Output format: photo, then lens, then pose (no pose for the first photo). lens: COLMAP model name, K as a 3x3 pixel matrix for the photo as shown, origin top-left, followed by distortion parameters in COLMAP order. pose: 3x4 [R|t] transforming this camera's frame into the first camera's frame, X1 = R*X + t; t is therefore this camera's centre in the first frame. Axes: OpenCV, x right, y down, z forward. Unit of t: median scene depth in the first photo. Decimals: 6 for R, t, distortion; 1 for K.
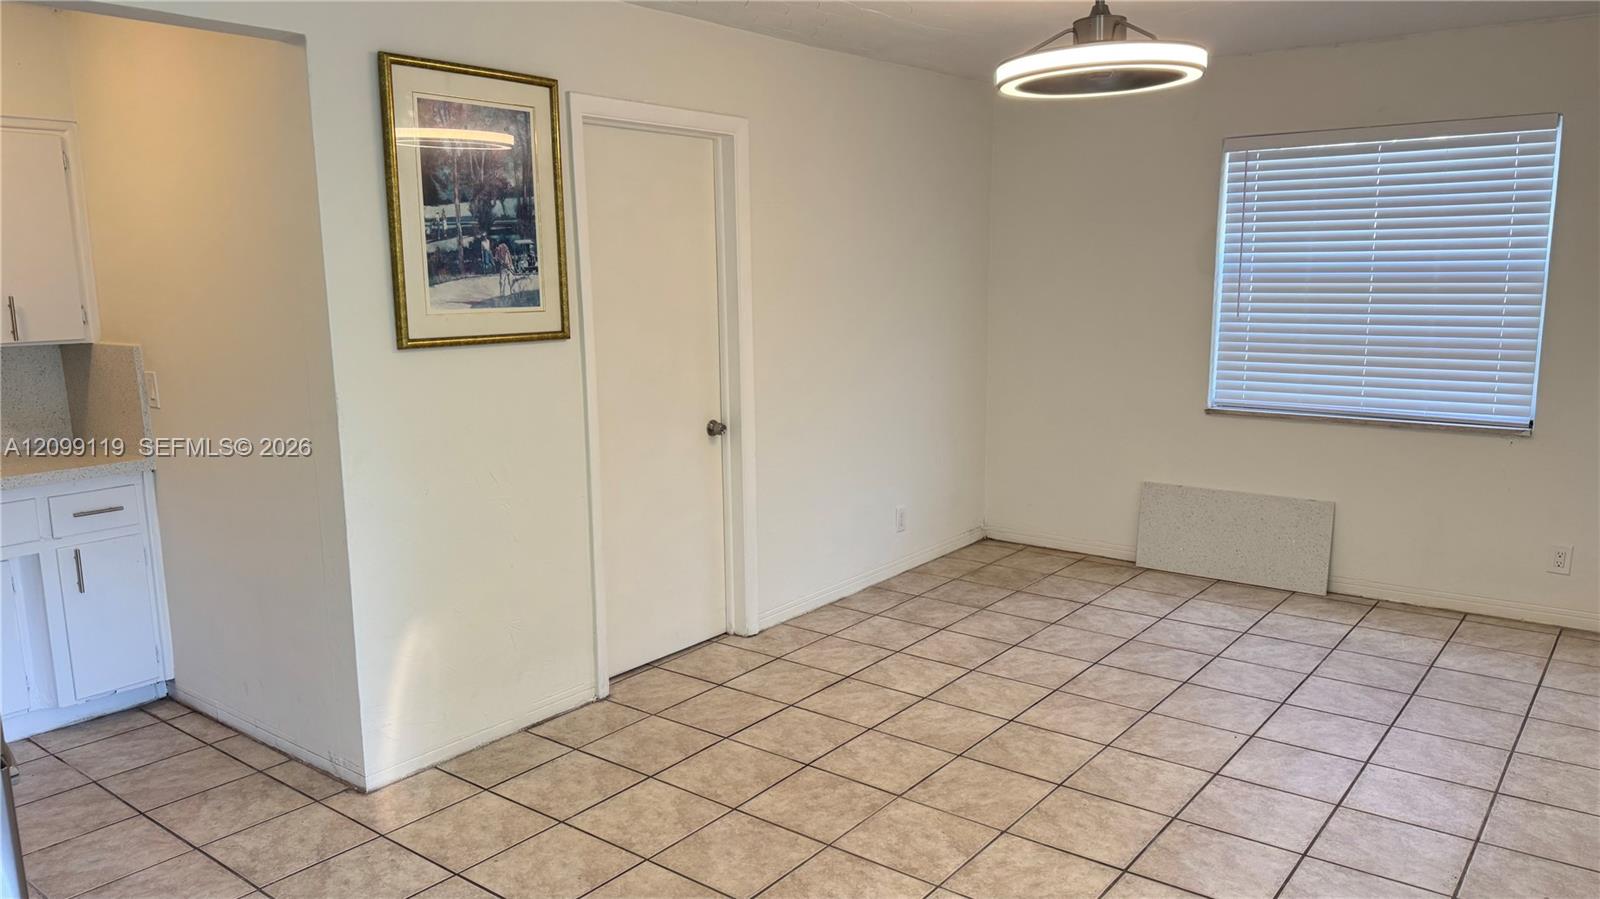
lens RADIAL K [[1124.1, 0, 800.0], [0, 1124.1, 449.5], [0, 0, 1]] dist [0.138741, -0.215371]
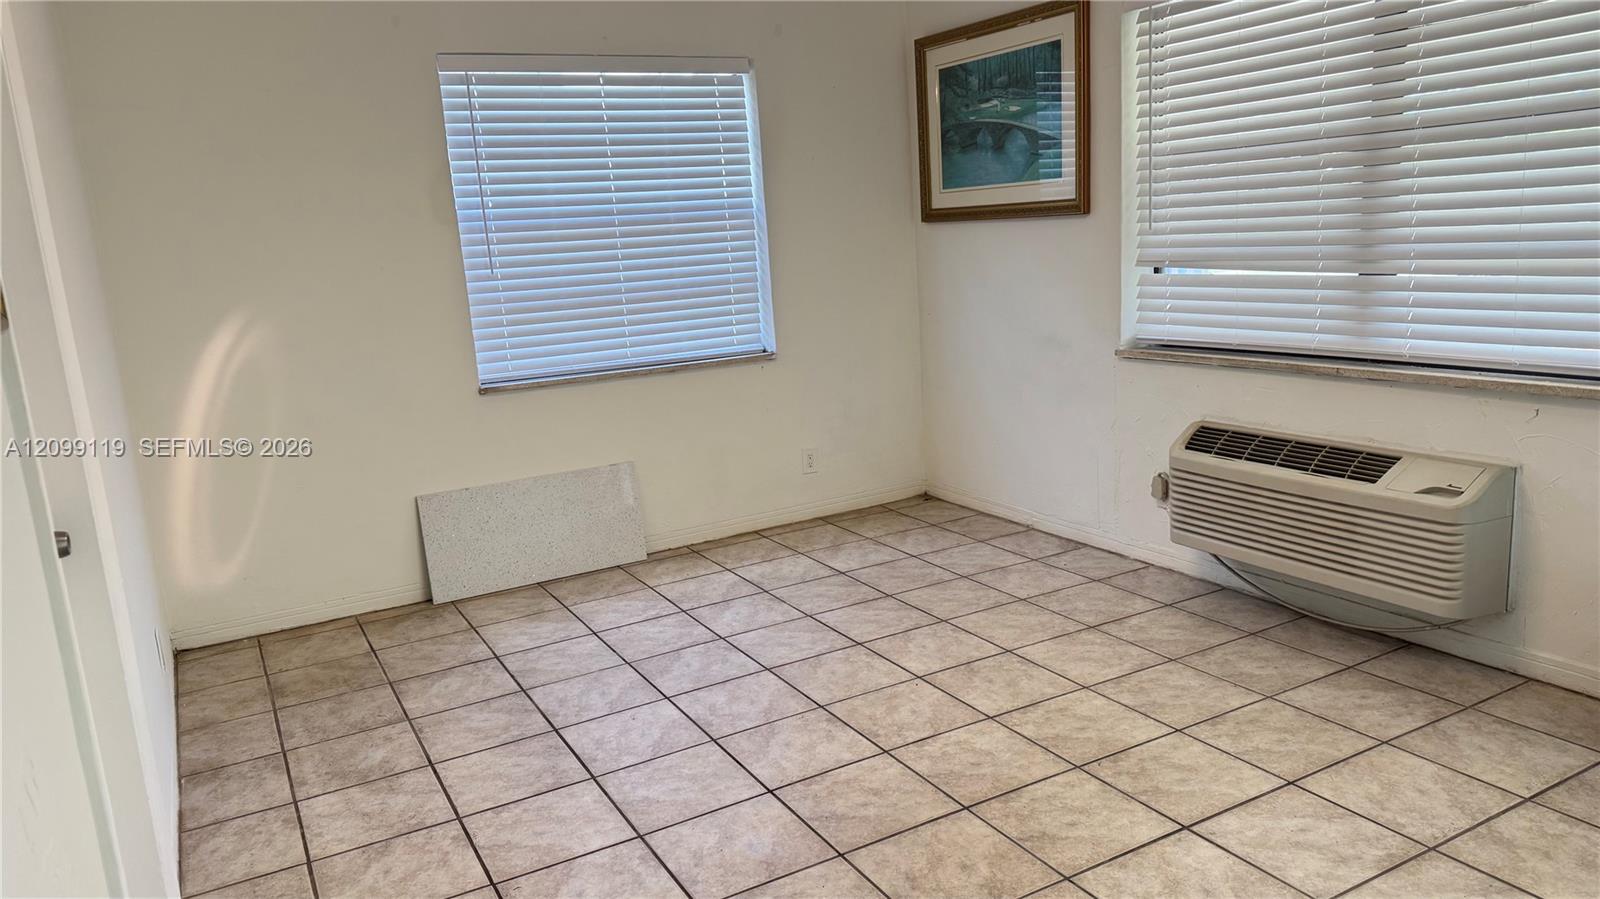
lens RADIAL K [[1124.1, 0, 800.0], [0, 1124.1, 449.5], [0, 0, 1]] dist [0.138741, -0.215371]
pose [[0.394279, -0.188466, 0.899458, -0.342588], [0.209862, 0.971348, 0.111536, -0.041135], [-0.894708, 0.144786, 0.422534, 0.529430]]
